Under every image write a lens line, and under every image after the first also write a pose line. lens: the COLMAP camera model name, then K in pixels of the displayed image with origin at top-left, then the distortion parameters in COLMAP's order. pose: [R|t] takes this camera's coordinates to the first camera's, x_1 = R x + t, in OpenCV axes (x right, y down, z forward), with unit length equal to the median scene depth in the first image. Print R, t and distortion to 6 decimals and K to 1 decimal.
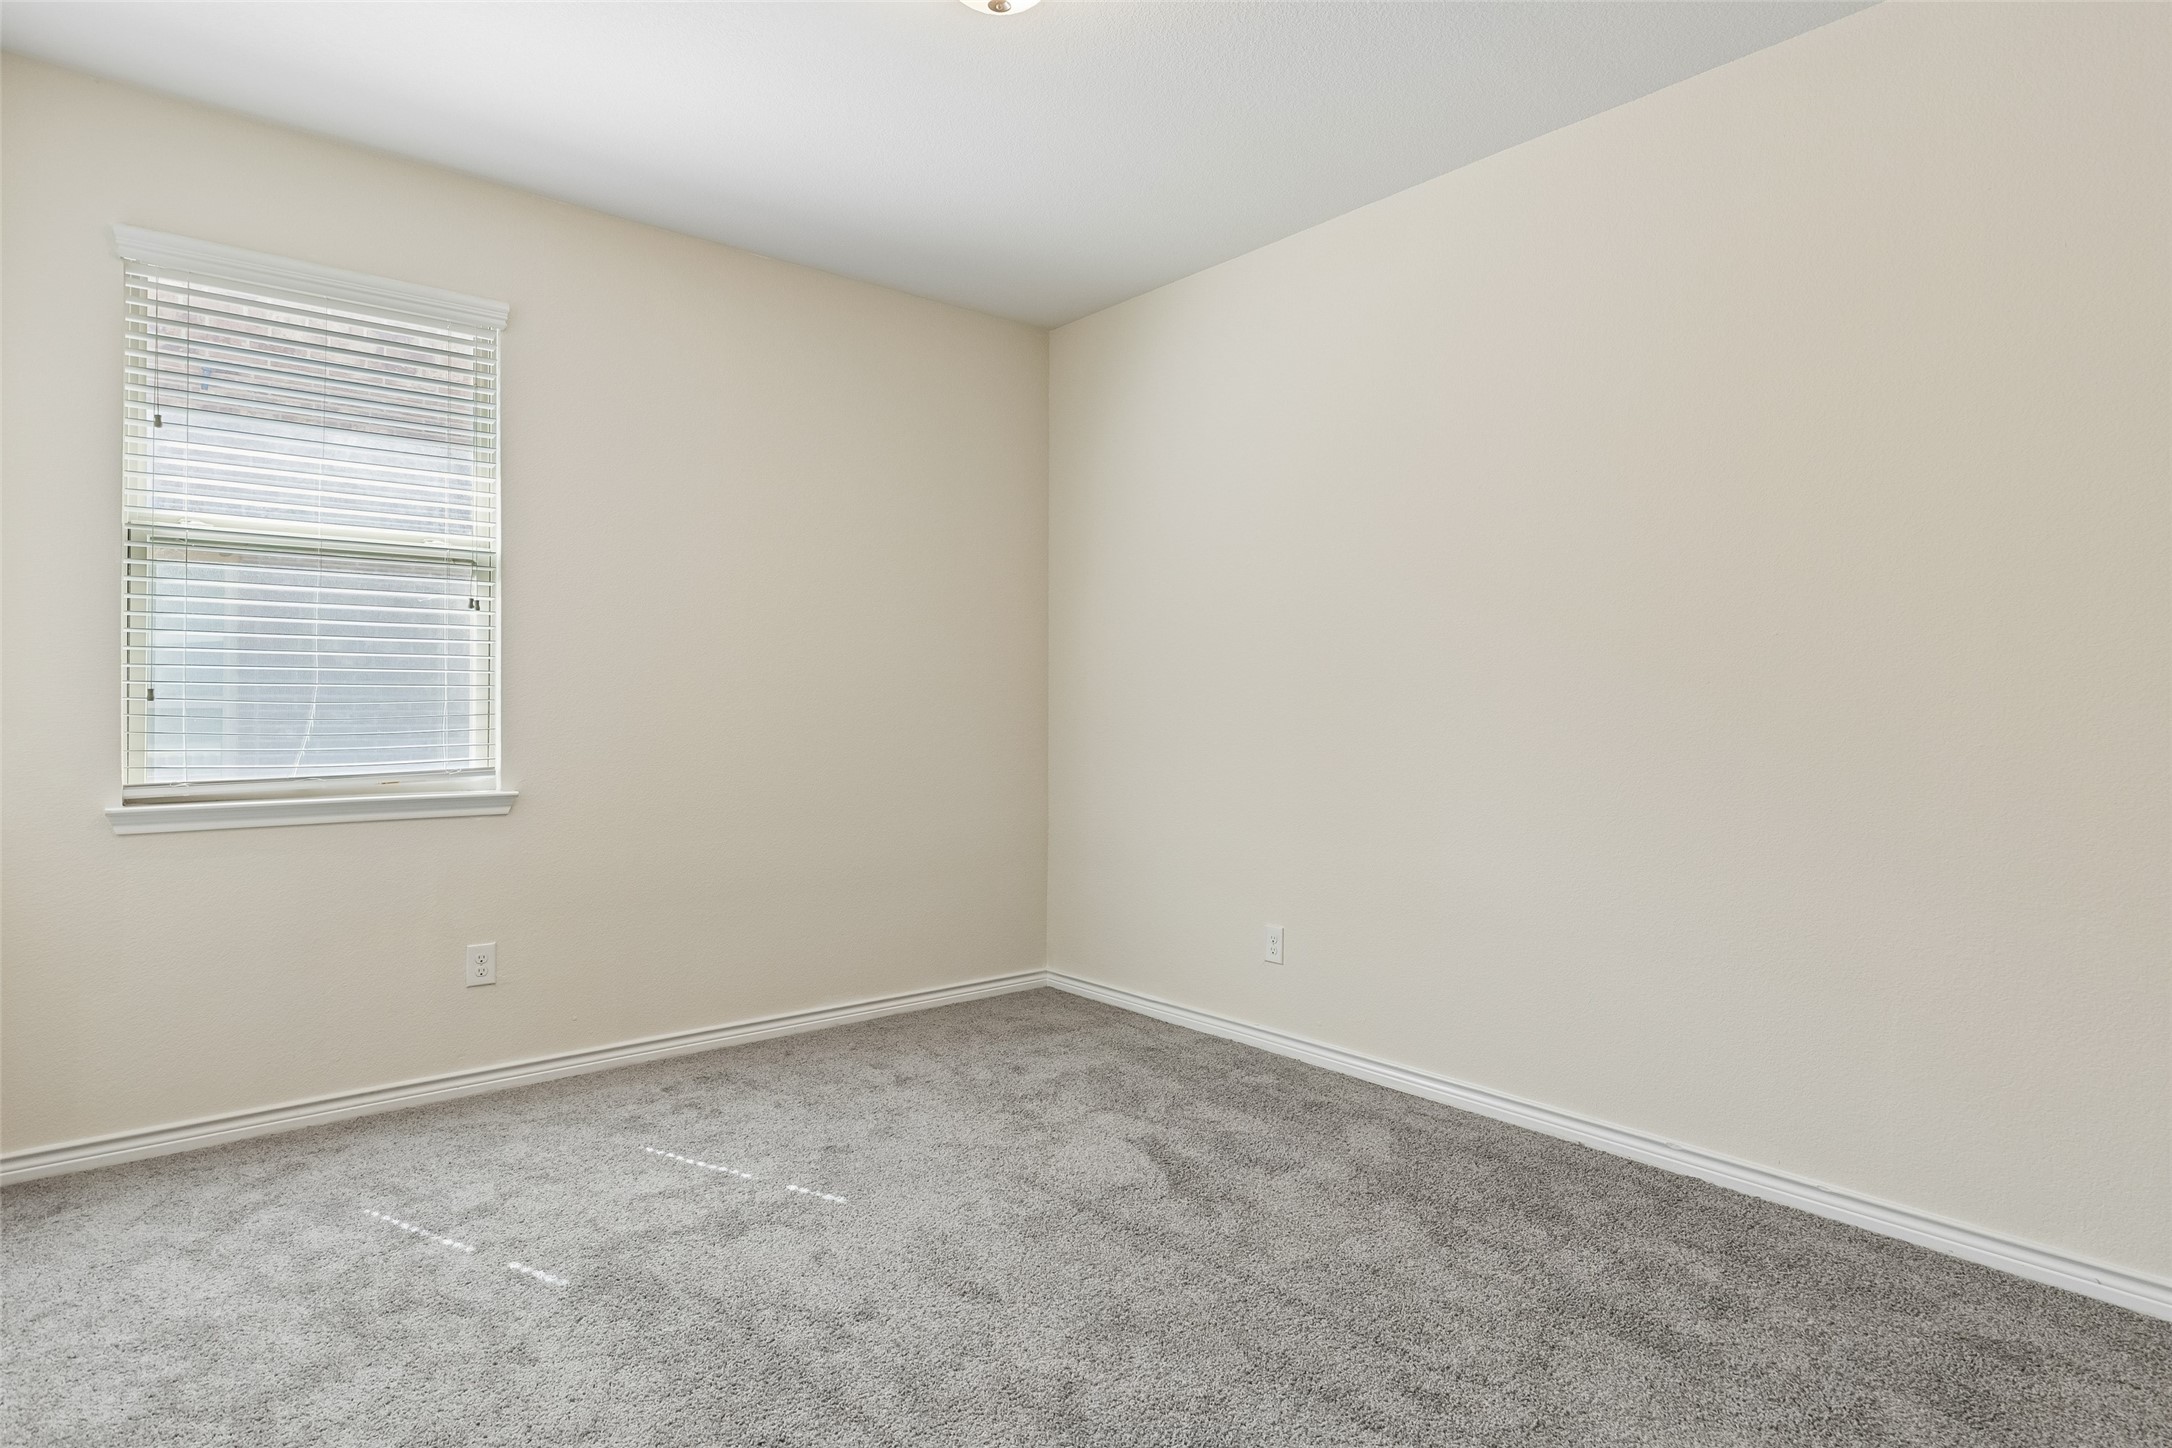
lens RADIAL K [[1171.8, 0, 1079.4], [0, 1171.8, 709.2], [0, 0, 1]] dist [0.001037, 0.001821]
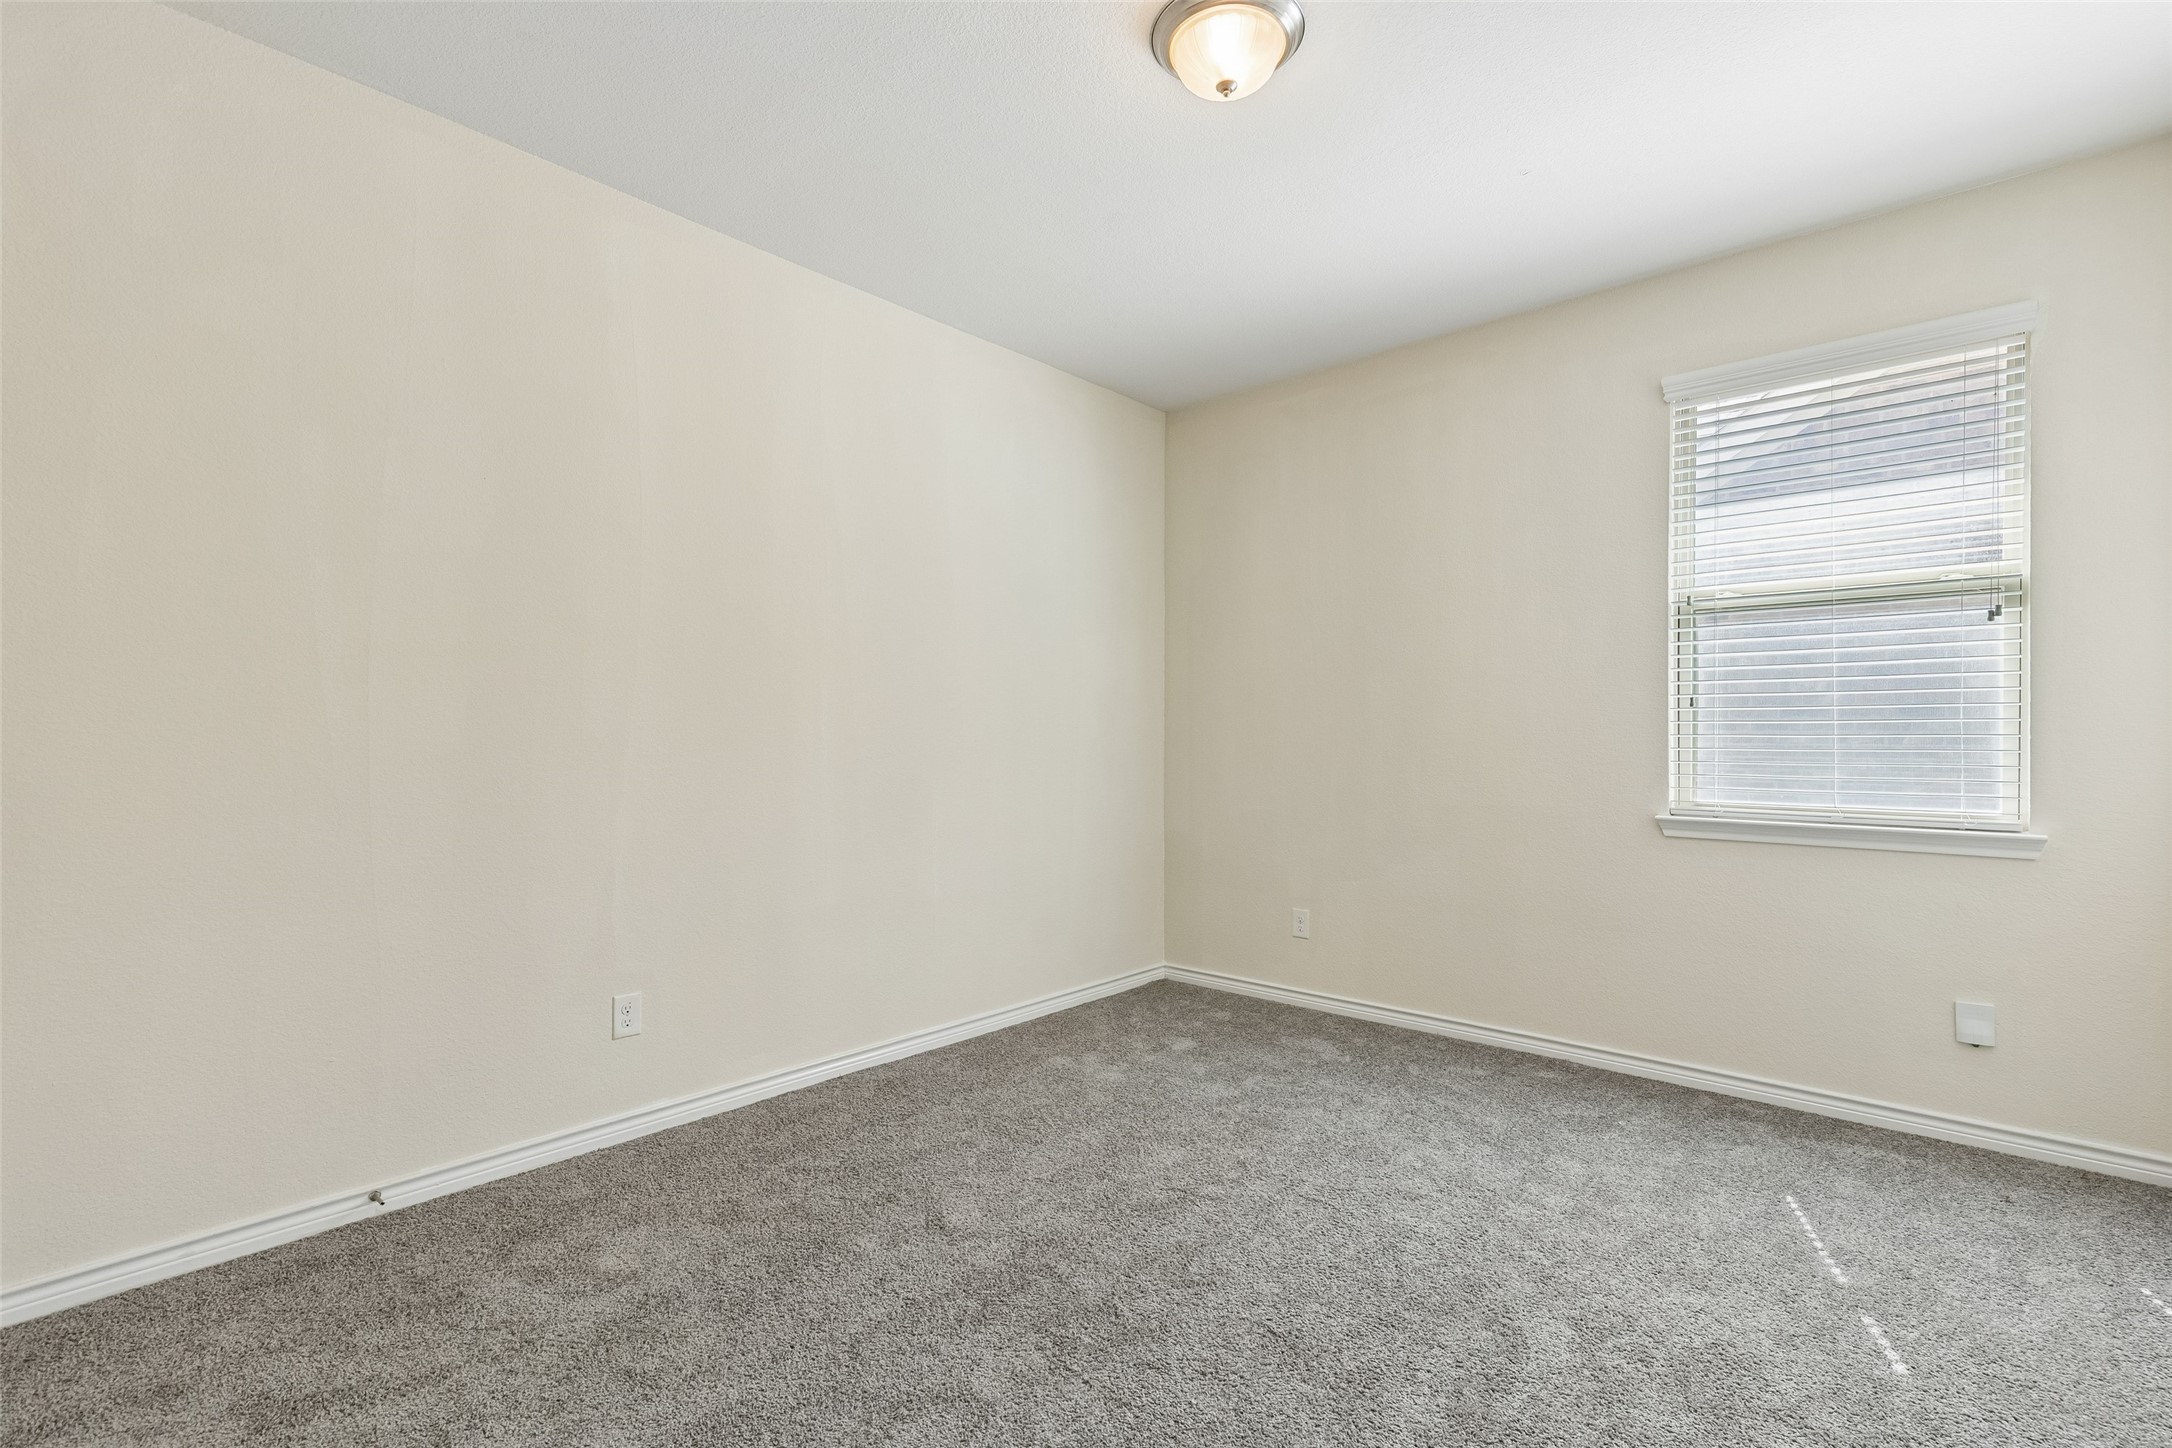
lens RADIAL K [[1004.0, 0, 1078.6], [0, 1004.0, 735.9], [0, 0, 1]] dist [0.015839, -0.005680]
pose [[0.131043, -0.001197, -0.991376, 0.201873], [-0.007348, 0.999971, -0.002179, 0.000182], [0.991349, 0.007570, 0.131031, 0.167944]]
